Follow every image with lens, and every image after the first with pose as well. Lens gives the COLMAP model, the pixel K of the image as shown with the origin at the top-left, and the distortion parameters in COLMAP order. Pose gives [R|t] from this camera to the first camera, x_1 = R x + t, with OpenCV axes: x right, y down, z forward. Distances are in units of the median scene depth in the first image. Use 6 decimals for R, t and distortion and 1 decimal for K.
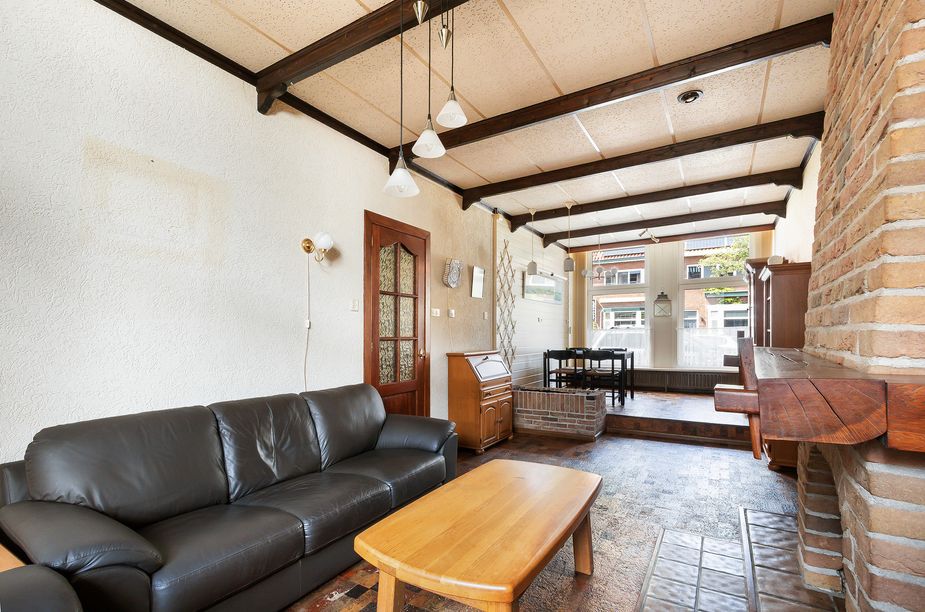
lens RADIAL K [[443.9, 0, 458.8], [0, 443.9, 334.0], [0, 0, 1]] dist [0.001769, -0.000258]
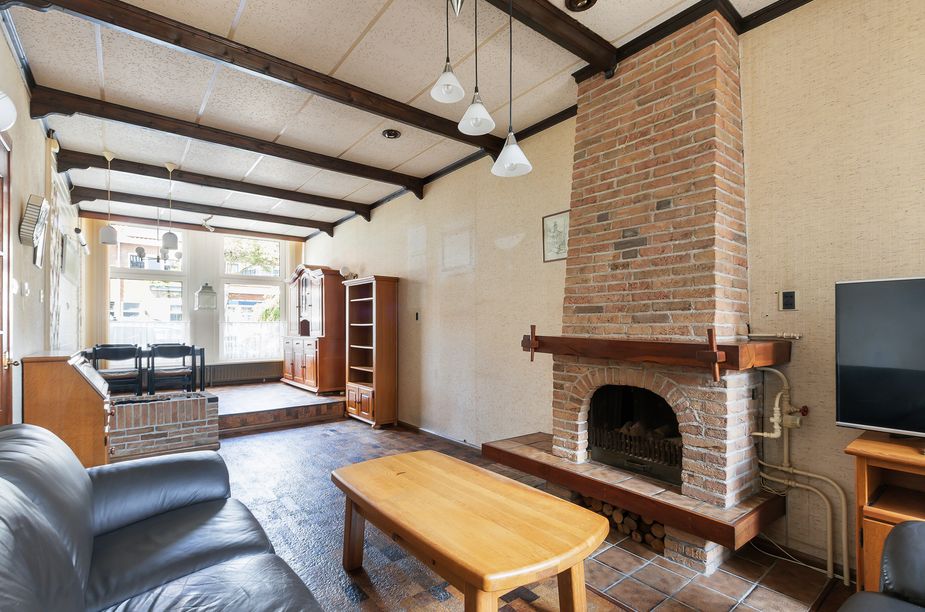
lens RADIAL K [[422.8, 0, 458.0], [0, 422.8, 328.0], [0, 0, 1]] dist [0.000593, -0.000645]
pose [[0.336606, 0.001464, 0.941644, -0.256774], [-0.002653, 0.999996, -0.000607, 0.001834], [-0.941642, -0.002294, 0.336609, 0.210562]]
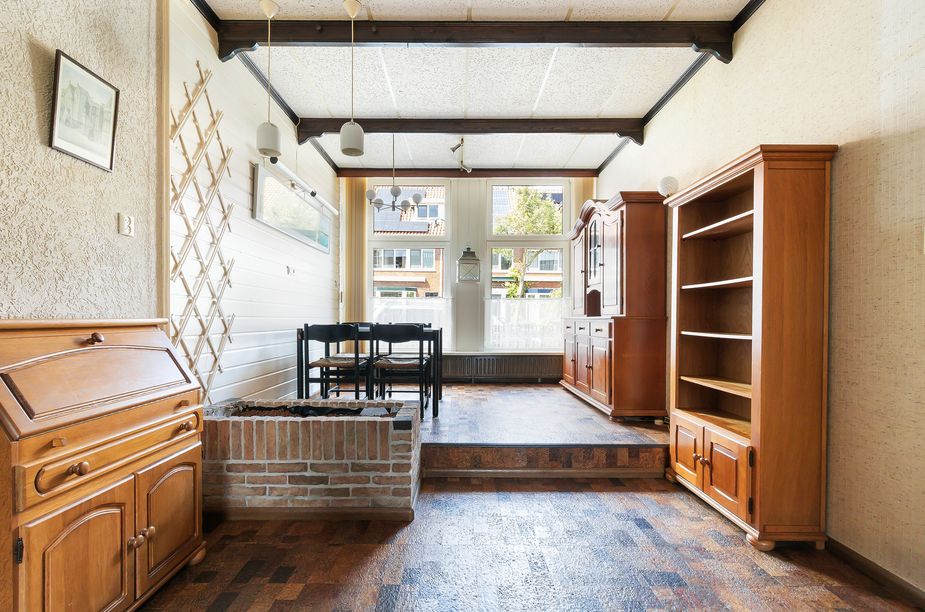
lens RADIAL K [[422.8, 0, 458.0], [0, 422.8, 328.0], [0, 0, 1]] dist [0.000593, -0.000645]
pose [[0.856735, -0.002060, 0.515753, 0.097195], [-0.009003, 0.999780, 0.018949, 0.029306], [-0.515679, -0.020878, 0.856528, 0.477527]]
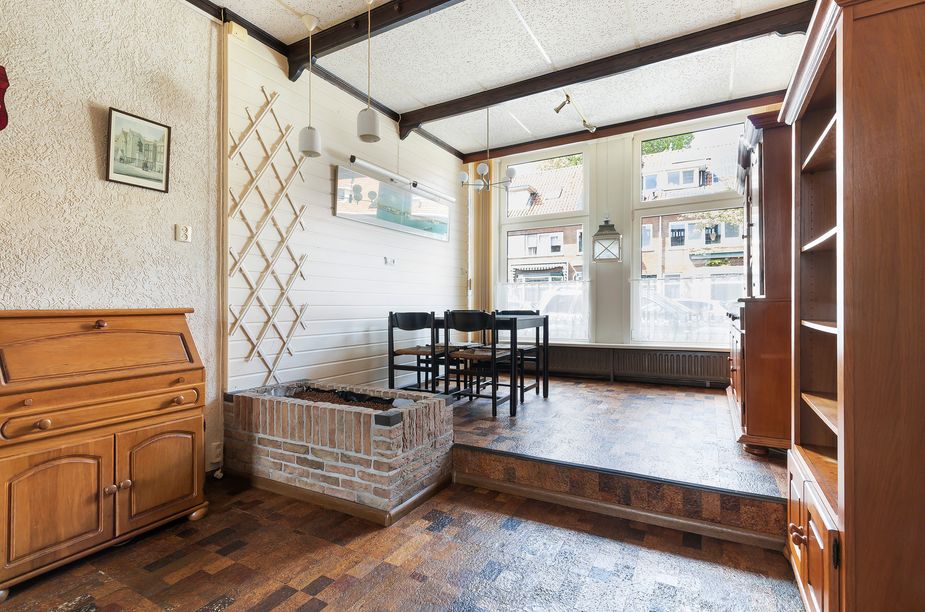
lens RADIAL K [[439.4, 0, 471.2], [0, 439.4, 309.1], [0, 0, 1]] dist [0.002752, 0.000689]
pose [[0.999376, -0.002780, 0.035225, 0.288858], [0.002576, 0.999980, 0.005854, 0.029370], [-0.035241, -0.005759, 0.999362, 0.459886]]
